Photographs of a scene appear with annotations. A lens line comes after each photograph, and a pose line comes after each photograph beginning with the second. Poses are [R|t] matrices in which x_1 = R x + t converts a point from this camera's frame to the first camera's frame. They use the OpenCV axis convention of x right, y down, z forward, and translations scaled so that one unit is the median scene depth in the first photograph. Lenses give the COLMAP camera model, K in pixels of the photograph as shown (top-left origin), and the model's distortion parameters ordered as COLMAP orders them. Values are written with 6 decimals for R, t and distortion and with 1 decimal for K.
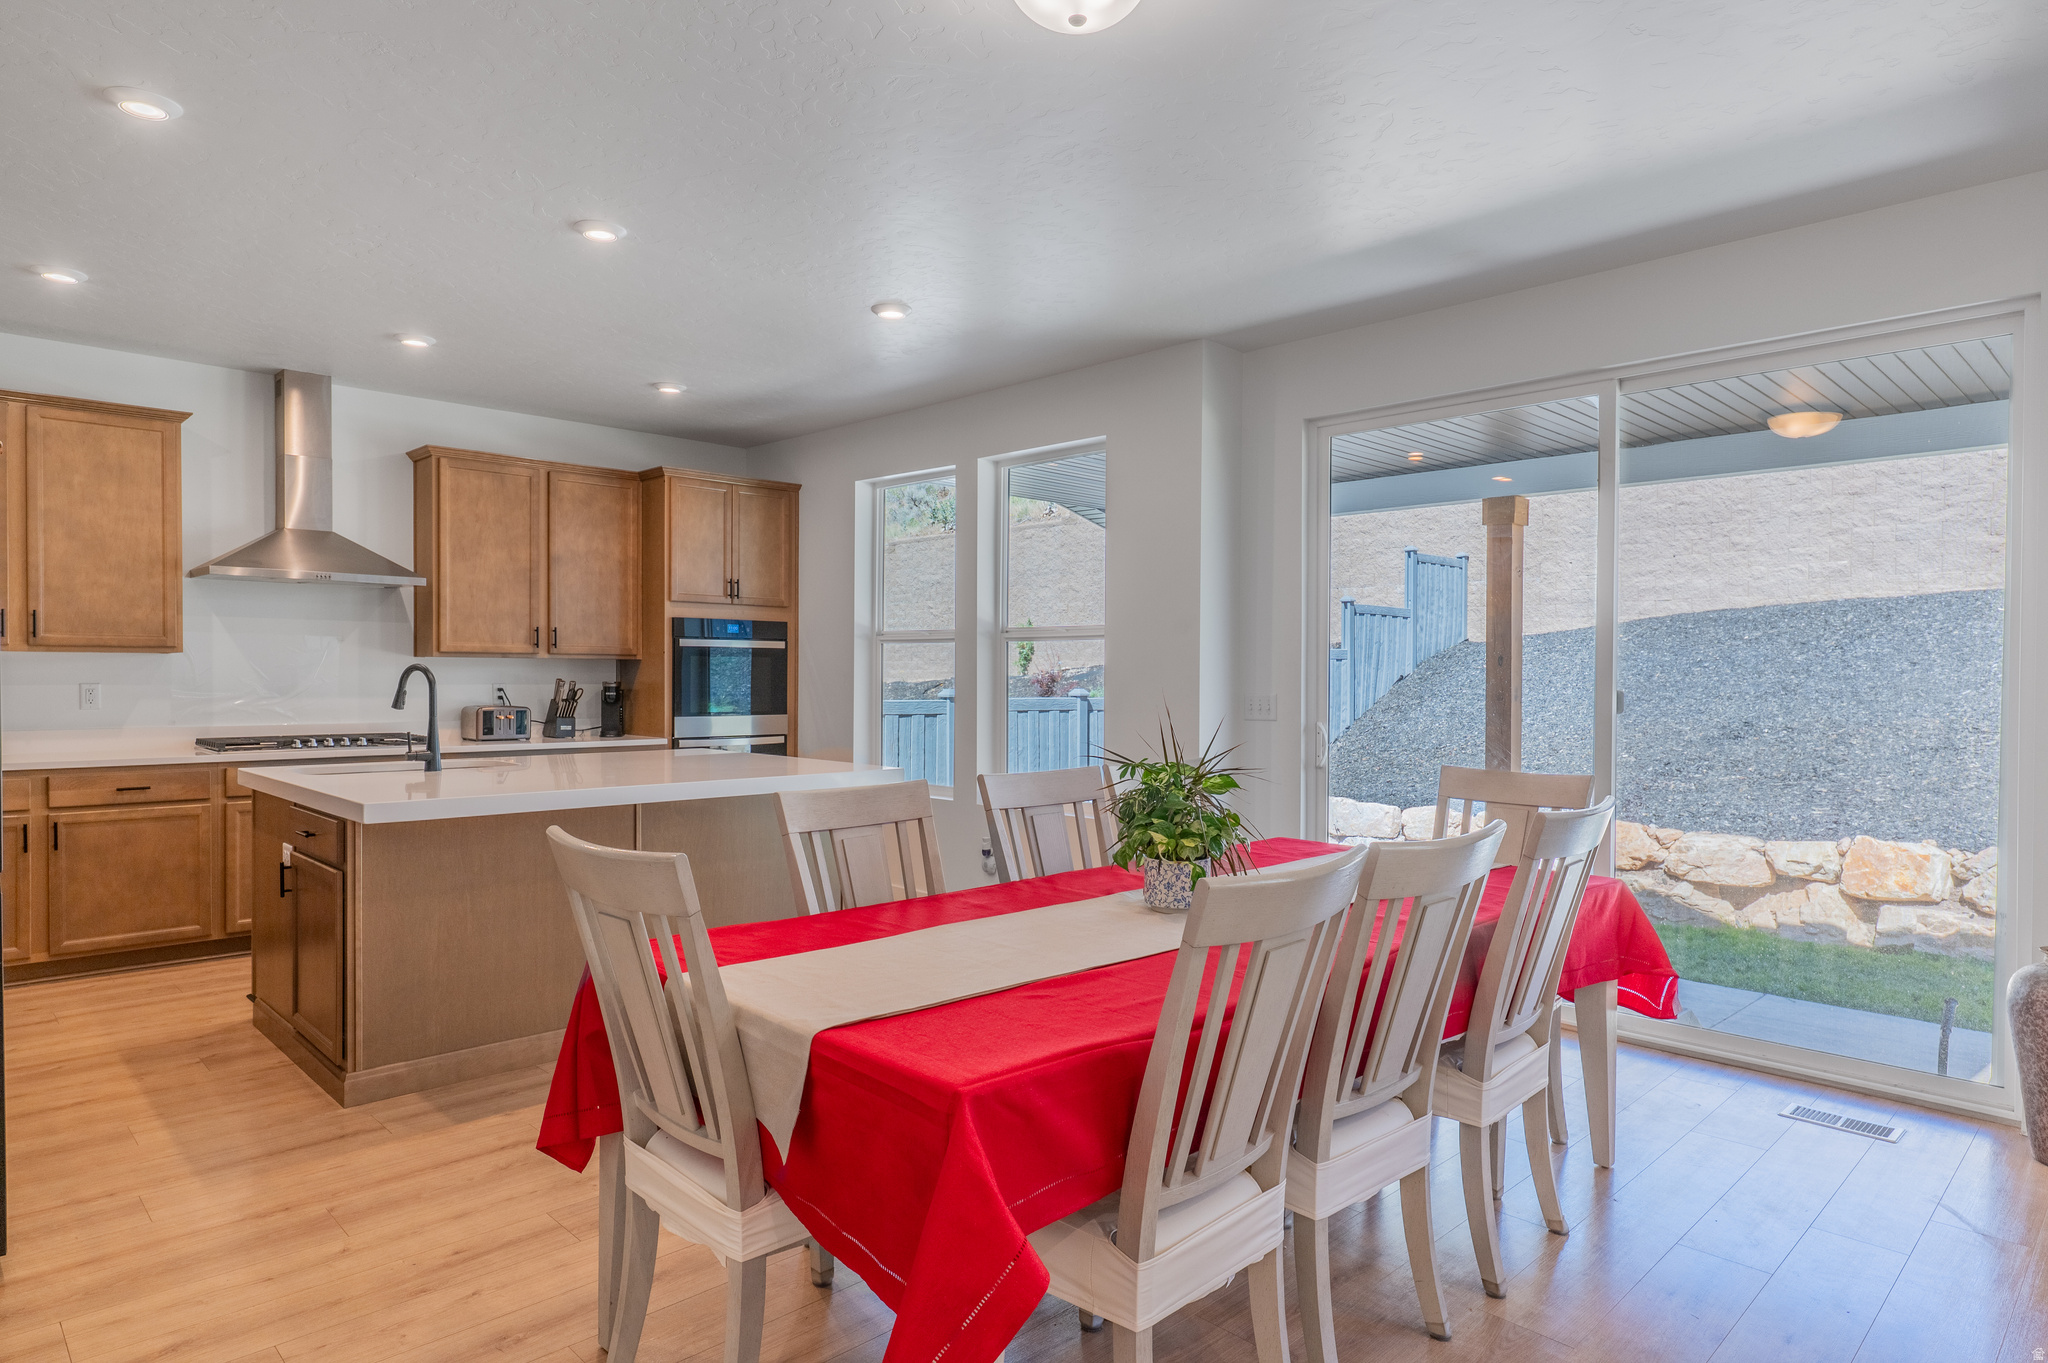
lens RADIAL K [[1178.1, 0, 1038.3], [0, 1178.1, 669.3], [0, 0, 1]] dist [-0.003638, 0.000238]
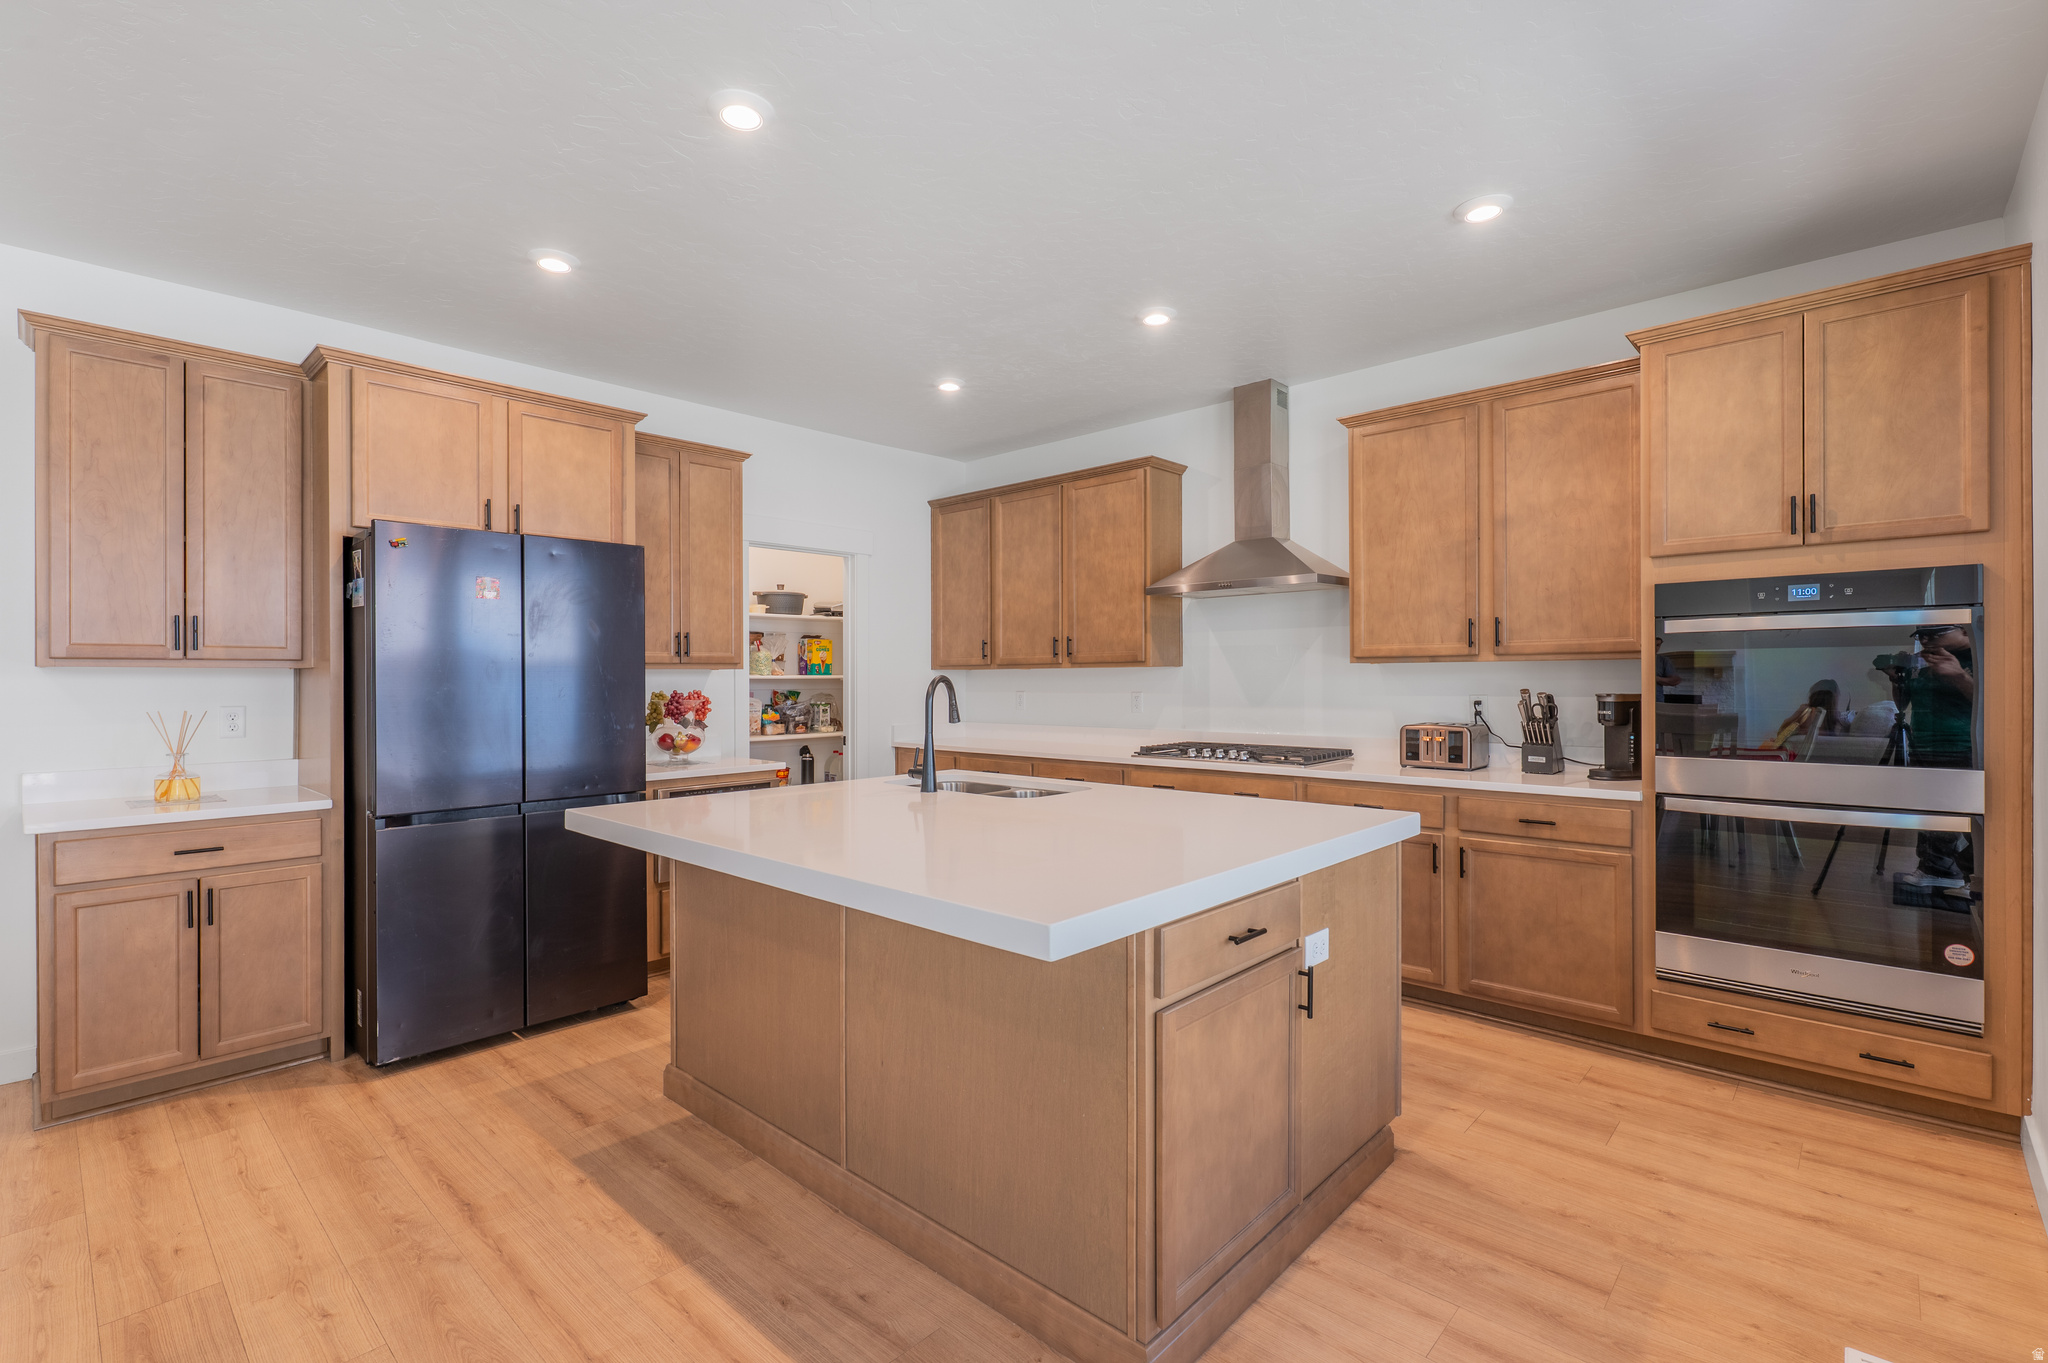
lens RADIAL K [[924.2, 0, 1027.0], [0, 924.2, 684.4], [0, 0, 1]] dist [-0.001039, -0.000932]
pose [[0.036432, 0.001020, -0.999336, 0.142997], [0.010837, 0.999940, 0.001416, 0.001165], [0.999277, -0.010882, 0.036418, 0.712384]]
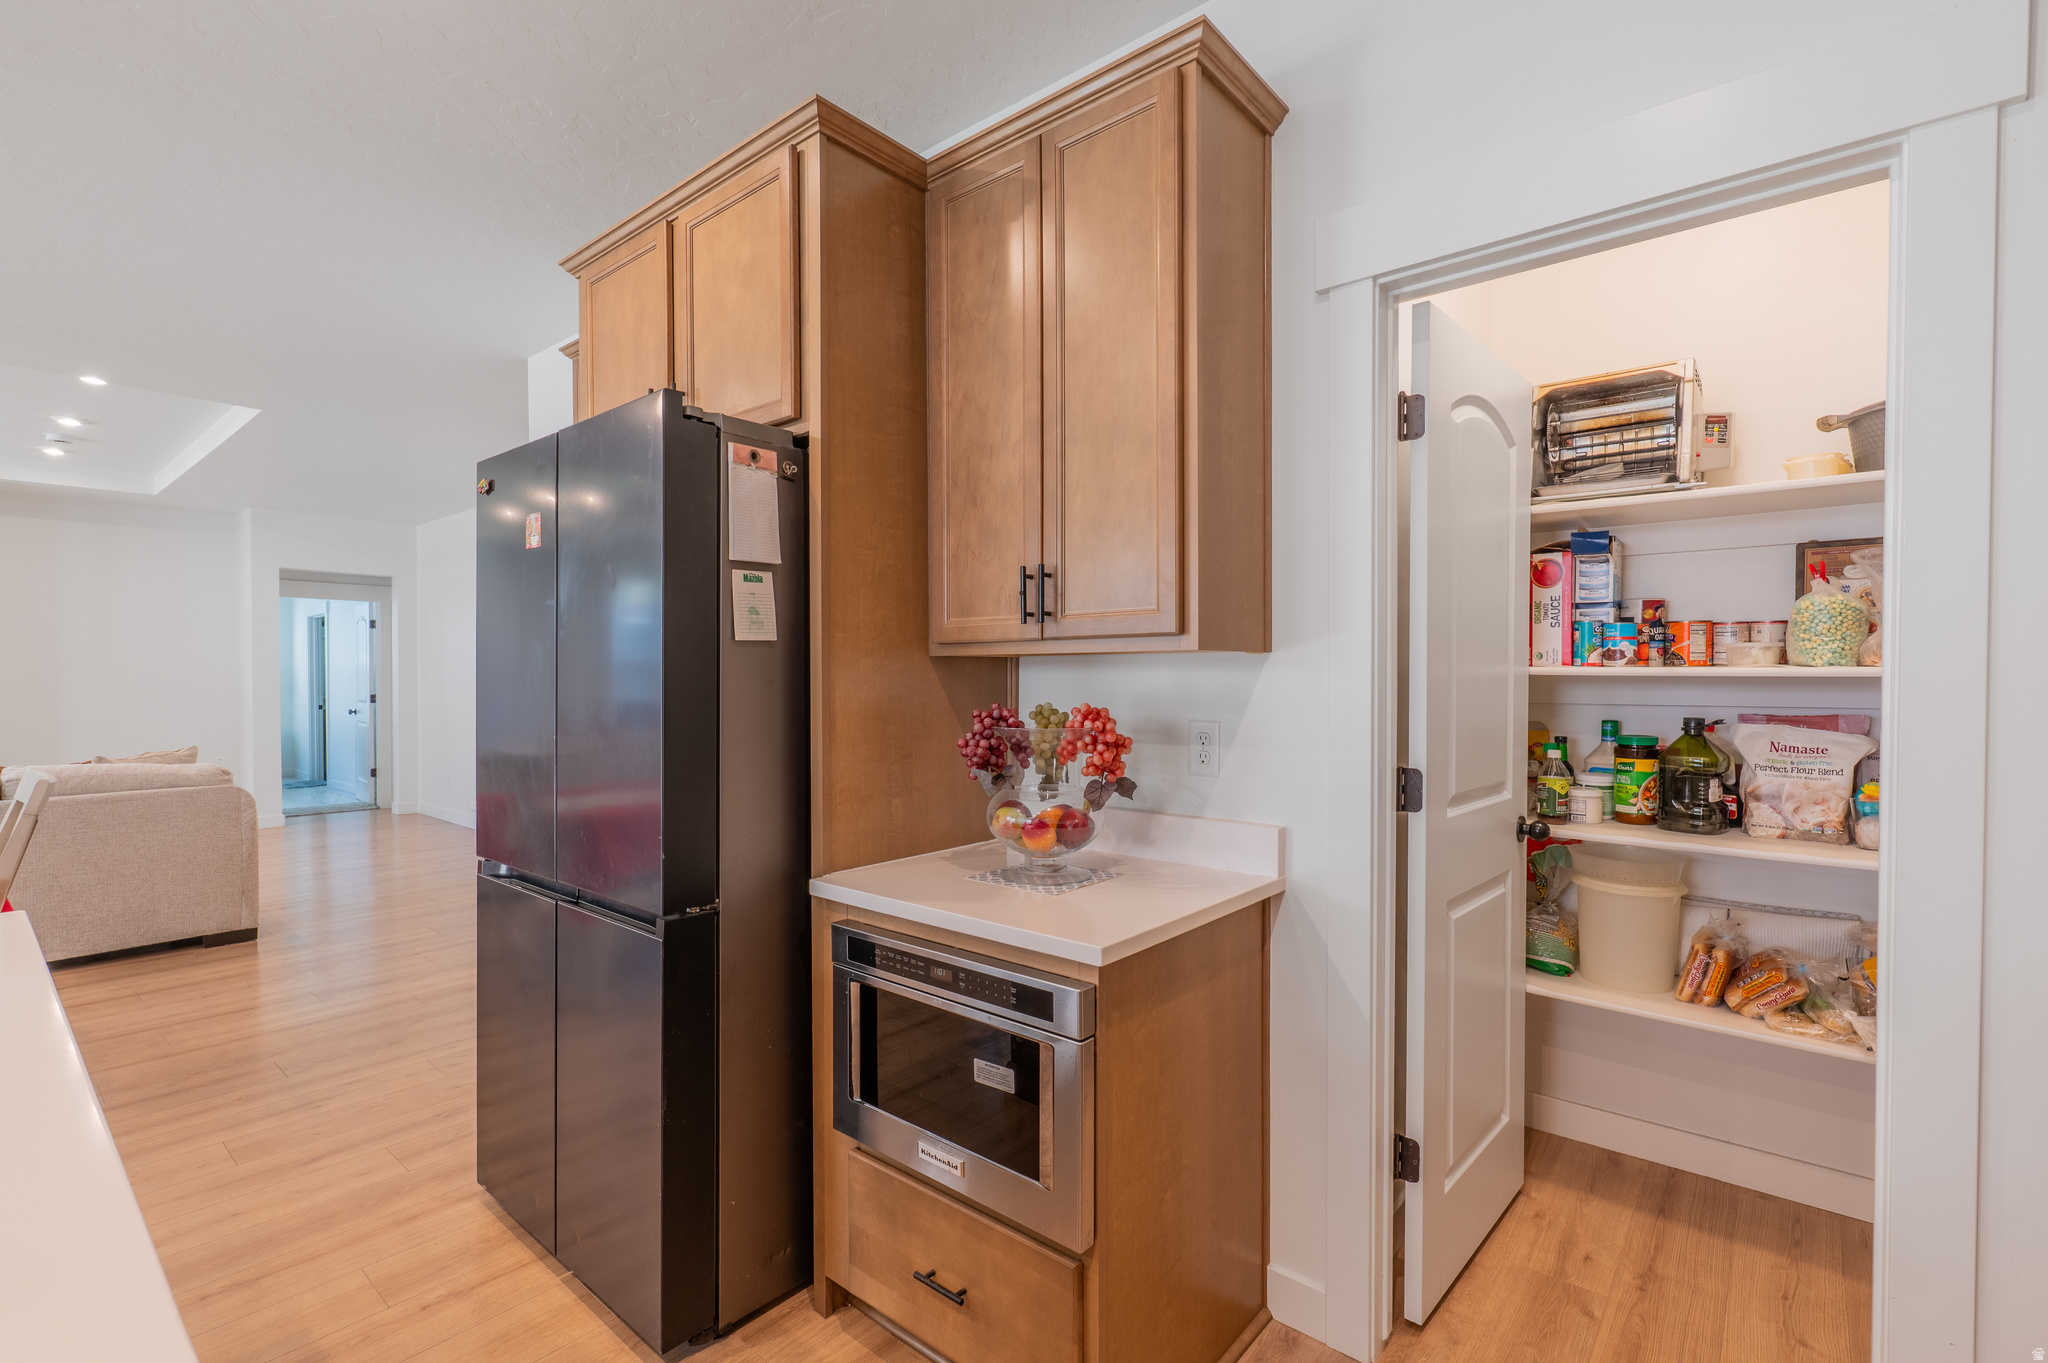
lens RADIAL K [[924.2, 0, 1023.8], [0, 924.2, 683.7], [0, 0, 1]] dist [-0.001039, -0.000932]
pose [[-0.997064, -0.005681, -0.076367, -0.530298], [-0.006258, 0.999954, 0.007318, -0.004867], [0.076322, 0.007774, -0.997053, 0.769605]]
